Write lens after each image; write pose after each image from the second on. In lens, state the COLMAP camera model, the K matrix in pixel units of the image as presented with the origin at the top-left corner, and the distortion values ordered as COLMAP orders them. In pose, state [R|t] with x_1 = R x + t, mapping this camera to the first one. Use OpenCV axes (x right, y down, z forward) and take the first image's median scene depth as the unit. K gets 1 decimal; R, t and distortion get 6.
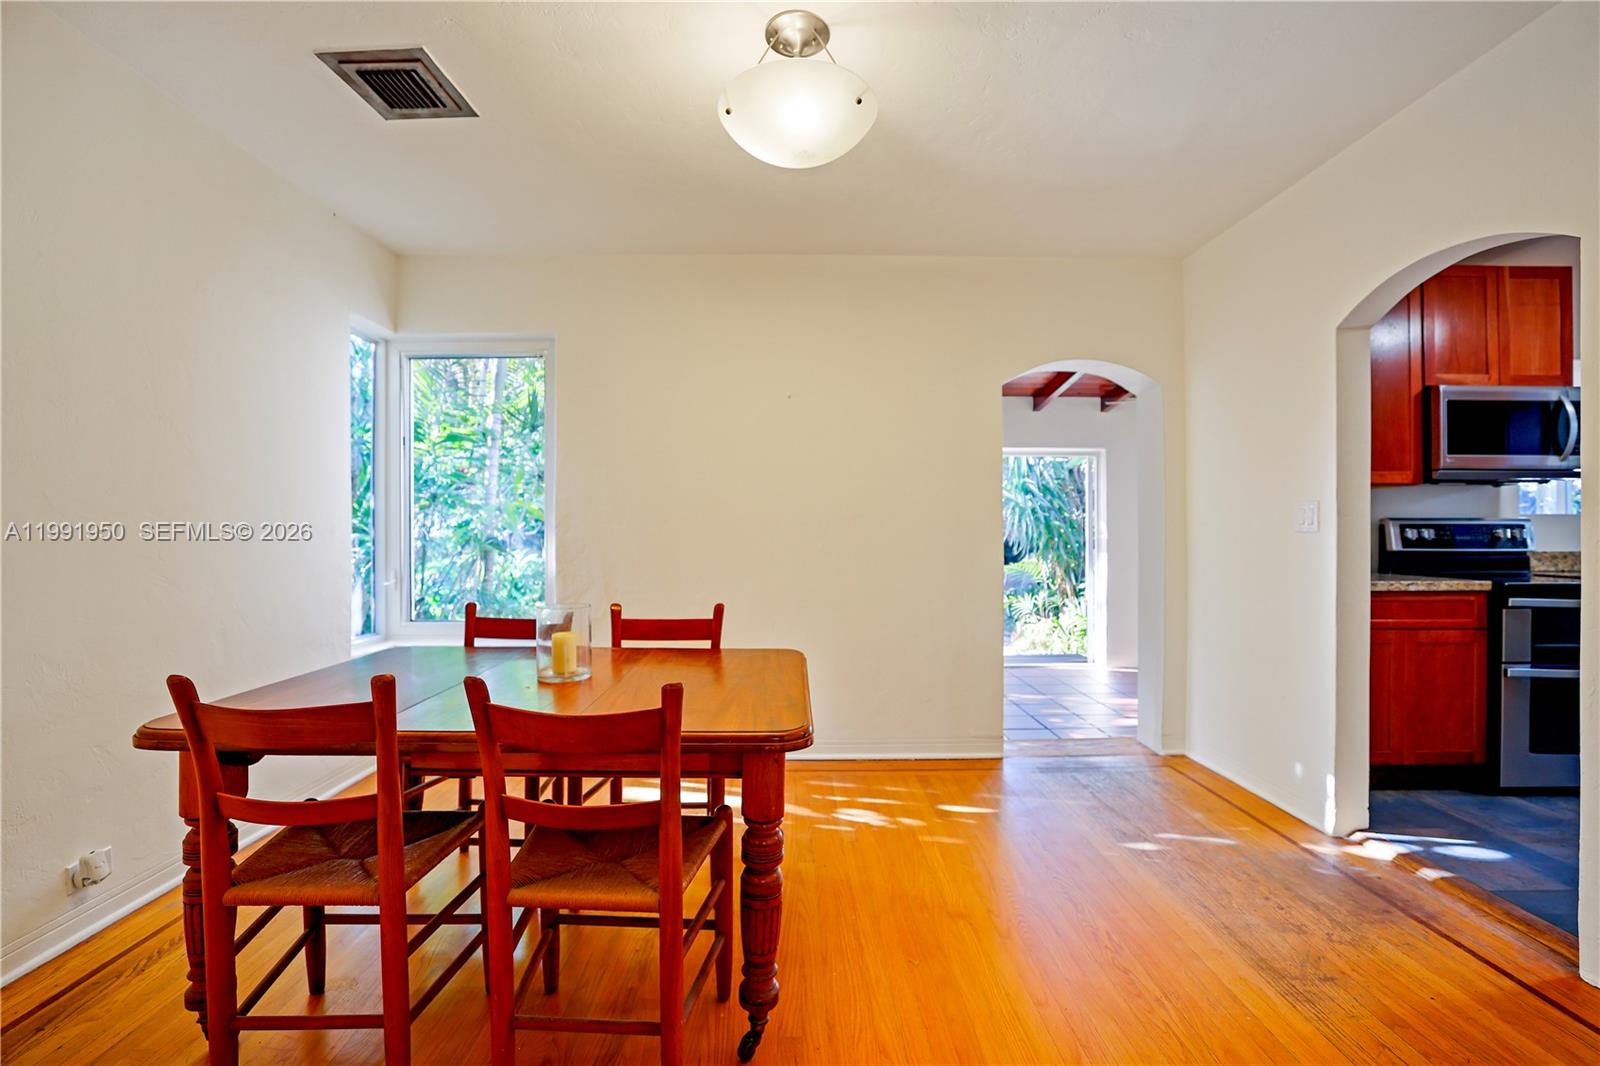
lens RADIAL K [[680.6, 0, 800.0], [0, 680.6, 533.0], [0, 0, 1]] dist [-0.002558, 0.000259]
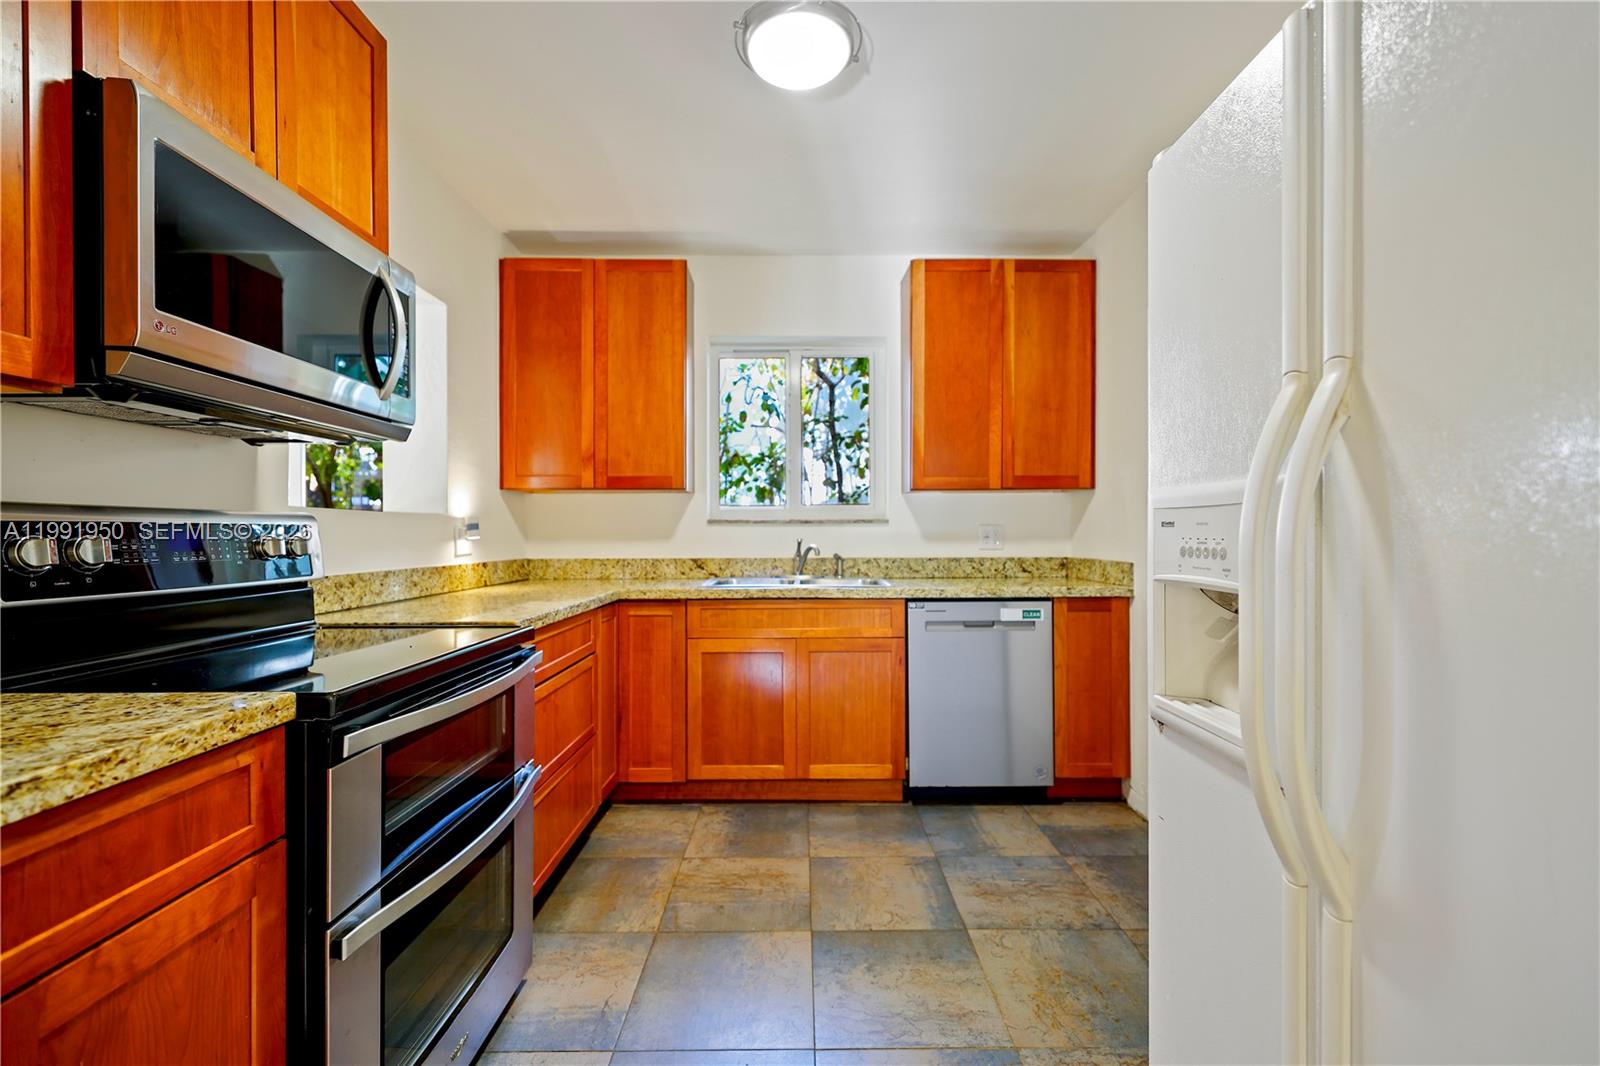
lens RADIAL K [[680.6, 0, 800.0], [0, 680.6, 533.0], [0, 0, 1]] dist [-0.002558, 0.000259]
pose [[0.025194, 0.001496, 0.999681, 0.624579], [0.007007, 0.999974, -0.001673, -0.003639], [-0.999658, 0.007047, 0.025183, 0.671678]]
